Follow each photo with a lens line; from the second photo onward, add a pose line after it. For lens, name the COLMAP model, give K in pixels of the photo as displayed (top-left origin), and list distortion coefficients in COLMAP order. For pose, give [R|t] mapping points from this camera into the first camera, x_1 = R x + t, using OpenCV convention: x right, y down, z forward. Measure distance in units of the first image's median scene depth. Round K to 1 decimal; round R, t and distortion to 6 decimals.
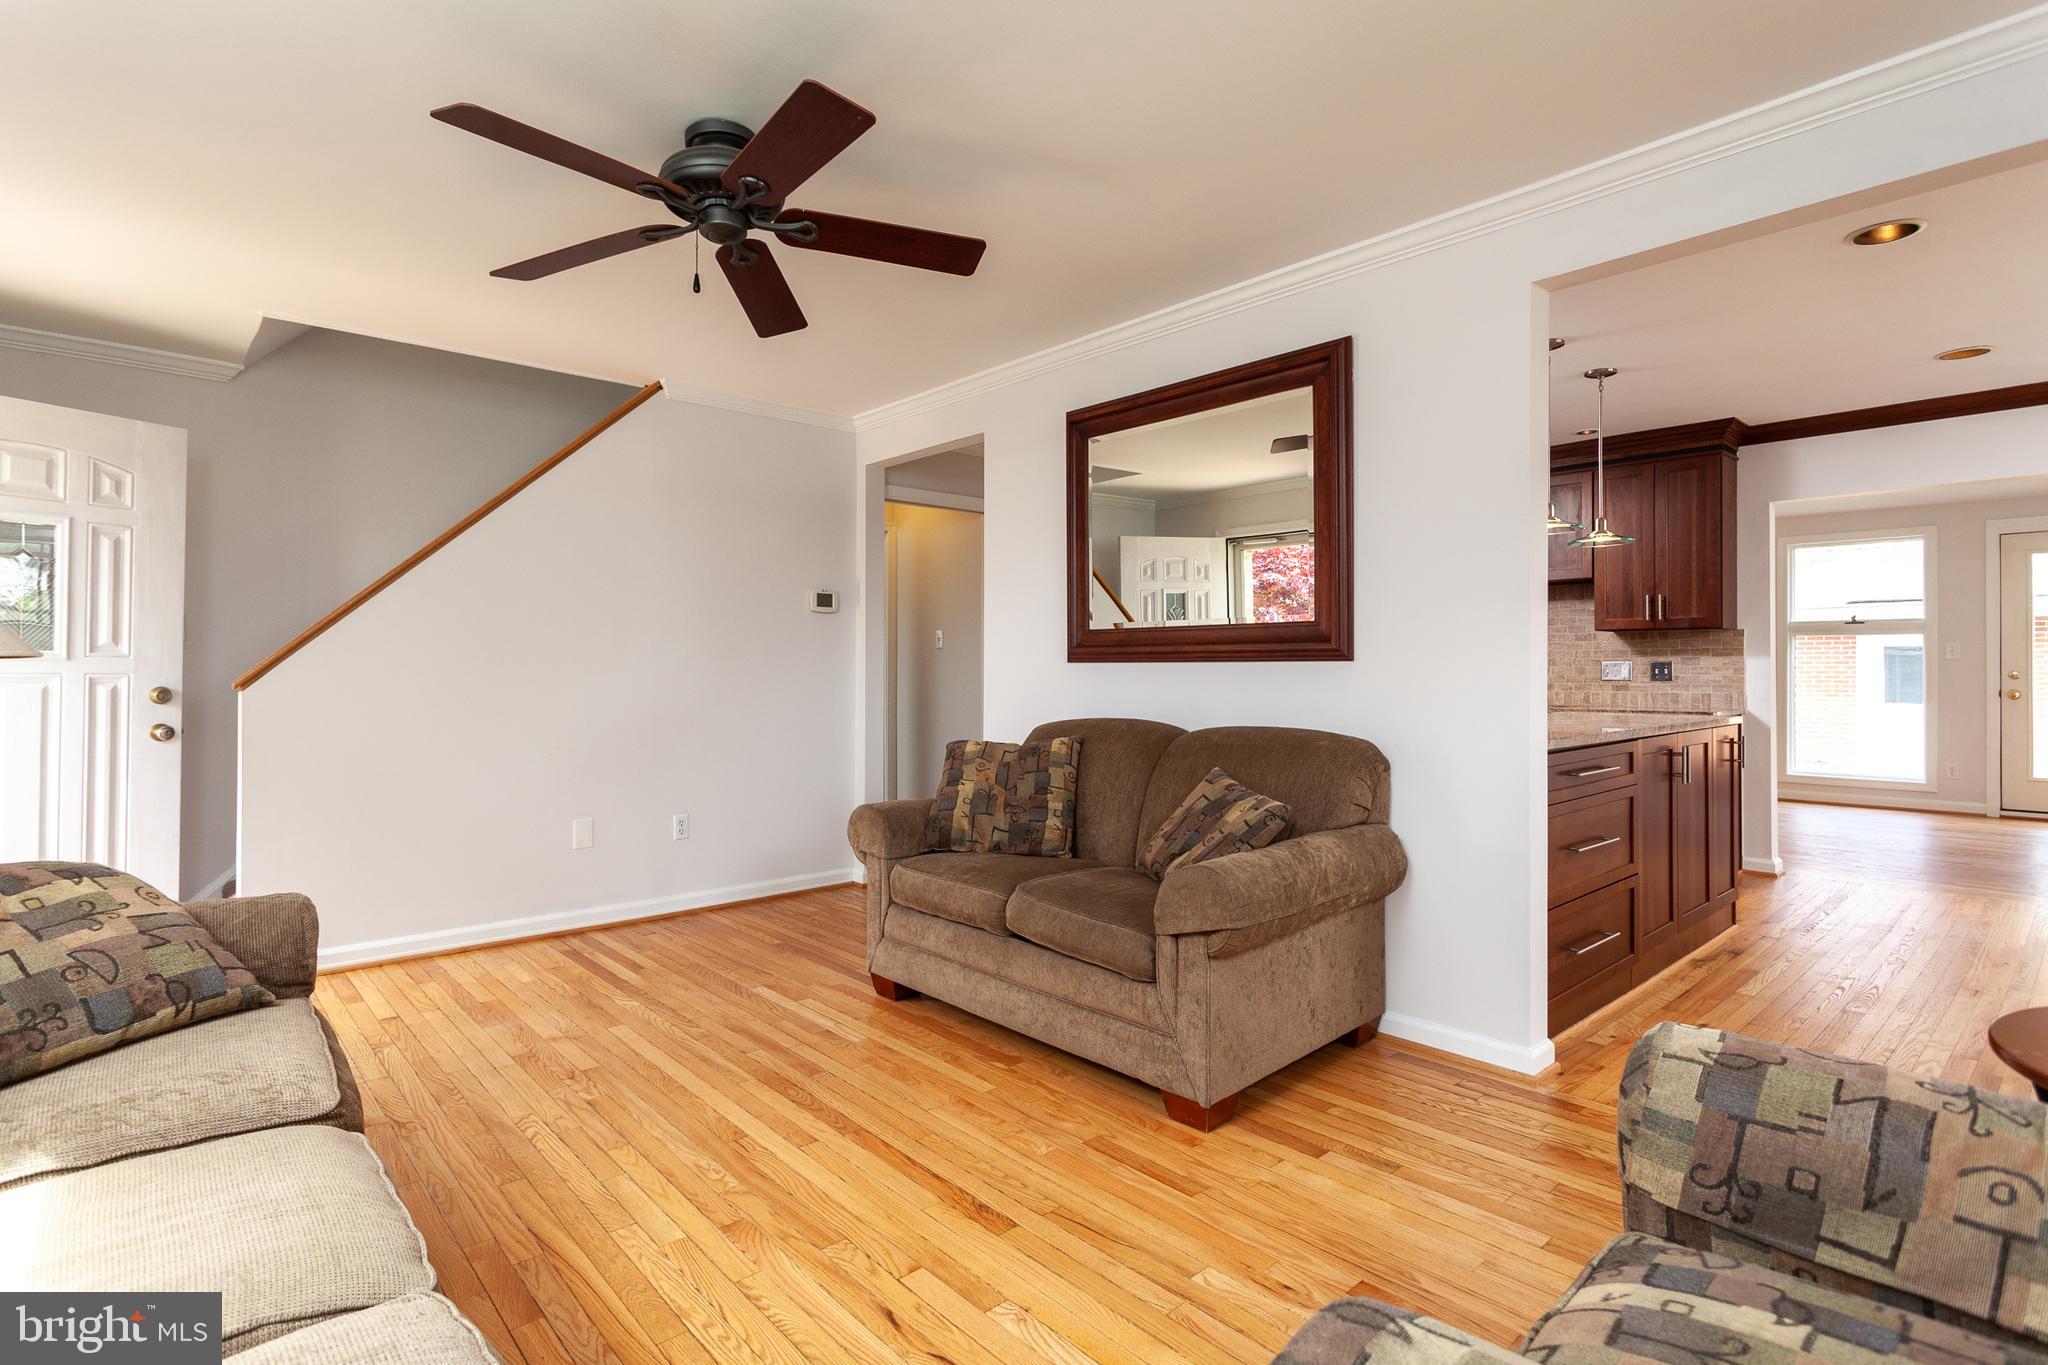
lens RADIAL K [[1006.3, 0, 1012.3], [0, 1006.3, 664.3], [0, 0, 1]] dist [-0.003648, 0.002145]
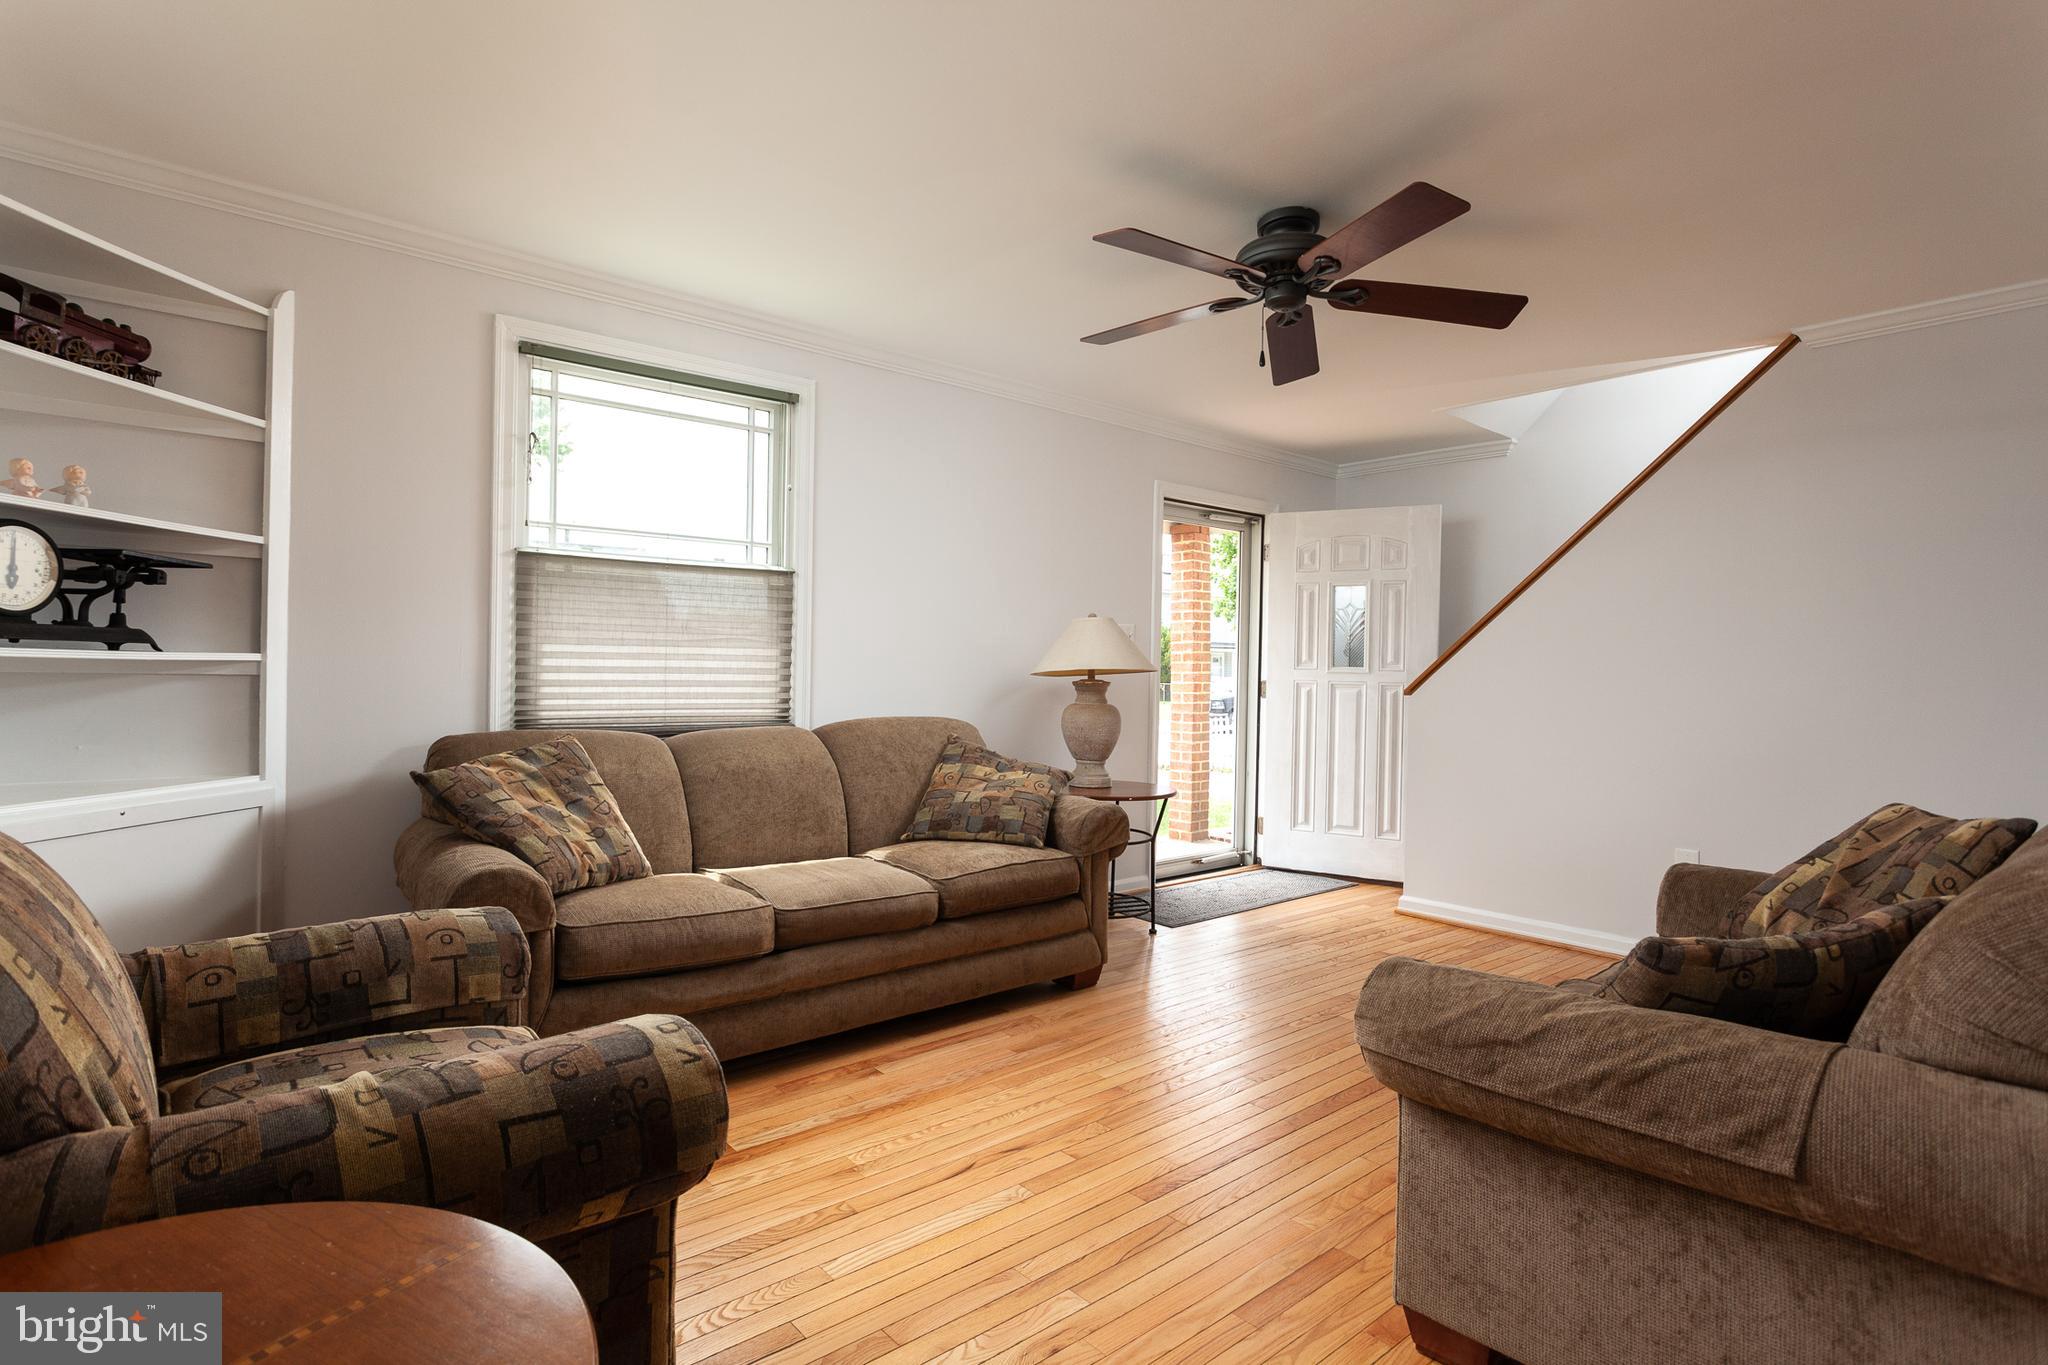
lens RADIAL K [[1006.3, 0, 1017.0], [0, 1006.3, 677.9], [0, 0, 1]] dist [-0.003648, 0.002145]
pose [[-0.022936, 0.003117, -0.999732, 0.399994], [-0.008903, 0.999955, 0.003322, 0.000975], [0.999697, 0.008977, -0.022907, 0.330254]]
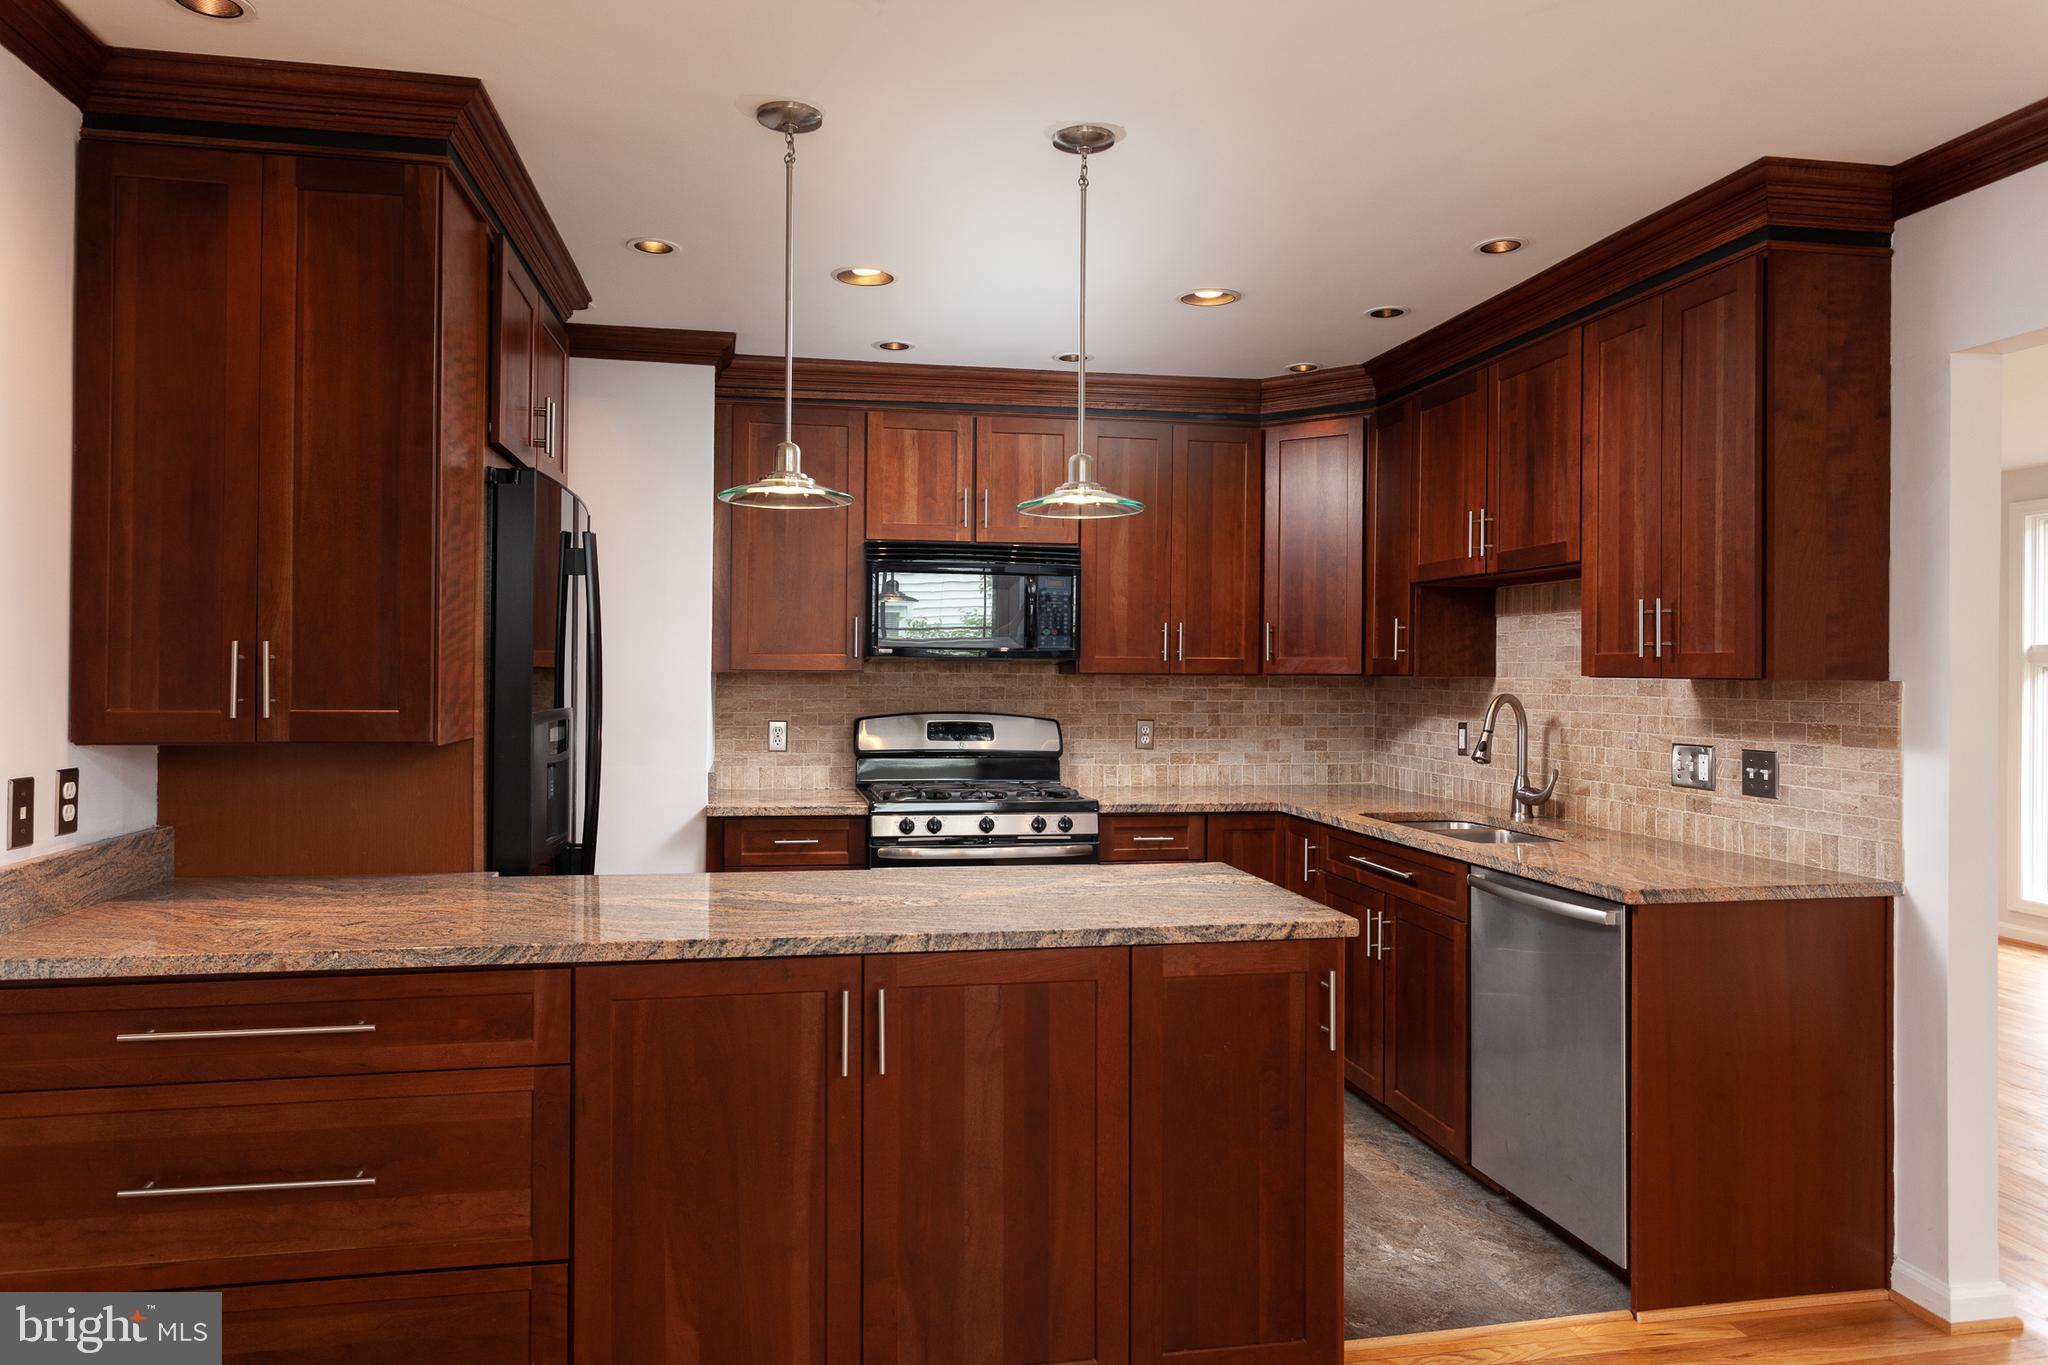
lens RADIAL K [[1302.3, 0, 1004.6], [0, 1302.3, 668.4], [0, 0, 1]] dist [-0.000782, 0.004350]
pose [[0.854069, 0.005800, -0.520127, 0.692297], [-0.004596, 0.999983, 0.003605, -0.040223], [0.520139, -0.000688, 0.854081, 0.378944]]
